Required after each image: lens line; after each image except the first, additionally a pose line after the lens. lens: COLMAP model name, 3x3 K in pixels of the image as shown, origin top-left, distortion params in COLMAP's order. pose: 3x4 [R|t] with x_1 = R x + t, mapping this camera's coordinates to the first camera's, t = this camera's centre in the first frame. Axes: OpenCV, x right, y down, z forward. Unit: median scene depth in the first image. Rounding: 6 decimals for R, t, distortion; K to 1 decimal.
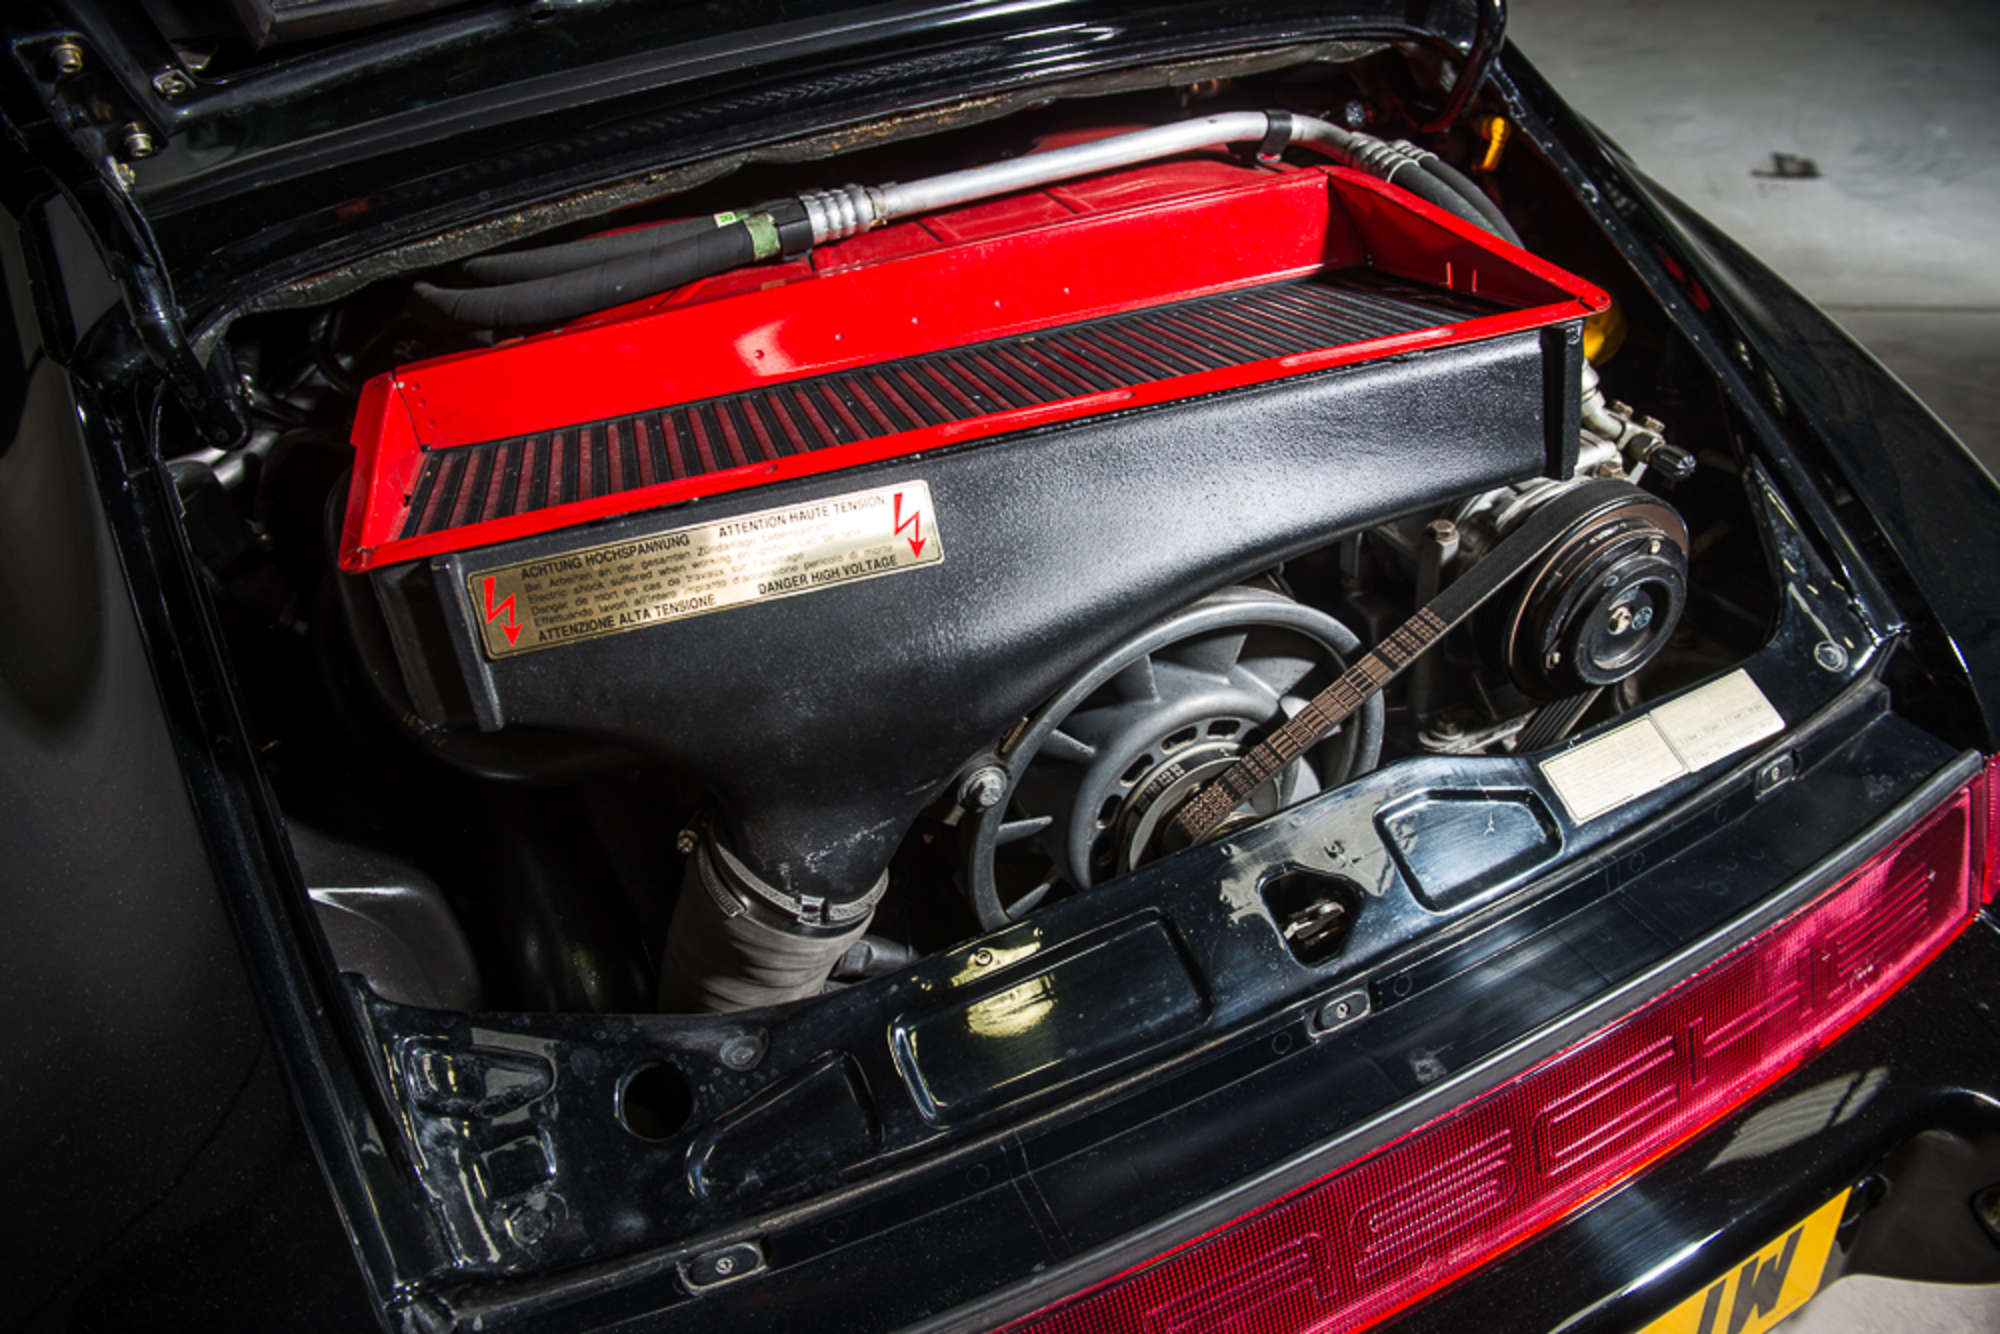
lens RADIAL K [[1337.5, 0, 1000.0], [0, 1337.5, 667.0], [0, 0, 1]] dist [-0.054889, 0.000402]
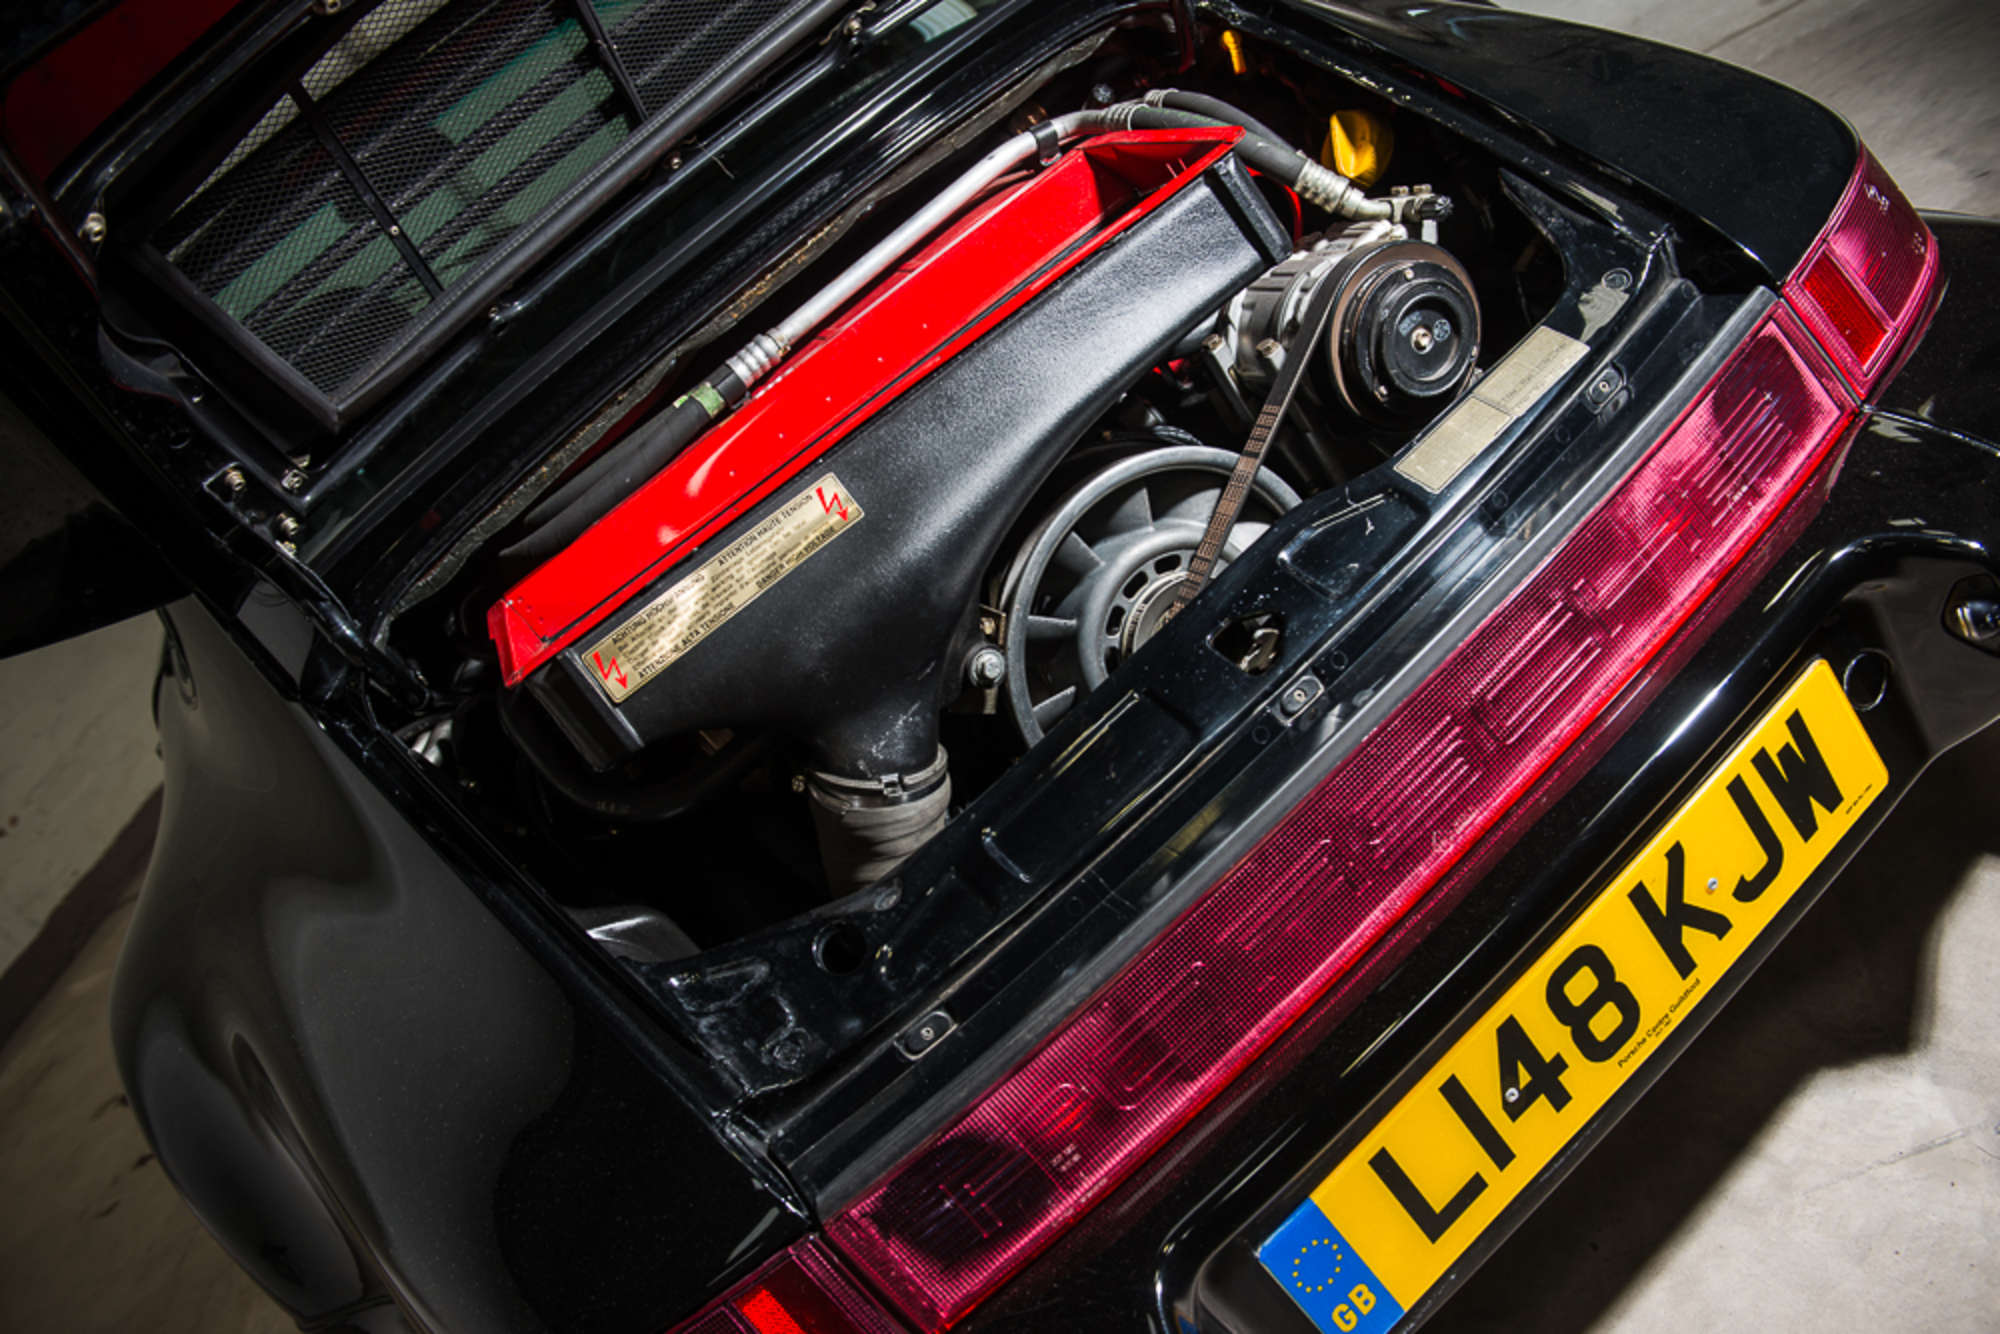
lens RADIAL K [[1597.3, 0, 1000.0], [0, 1597.3, 667.0], [0, 0, 1]] dist [-0.012773, -0.006460]
pose [[0.885794, -0.439720, -0.148377, 0.218356], [0.414259, 0.893316, -0.174286, 0.345098], [0.209185, 0.092915, 0.973452, -0.512706]]
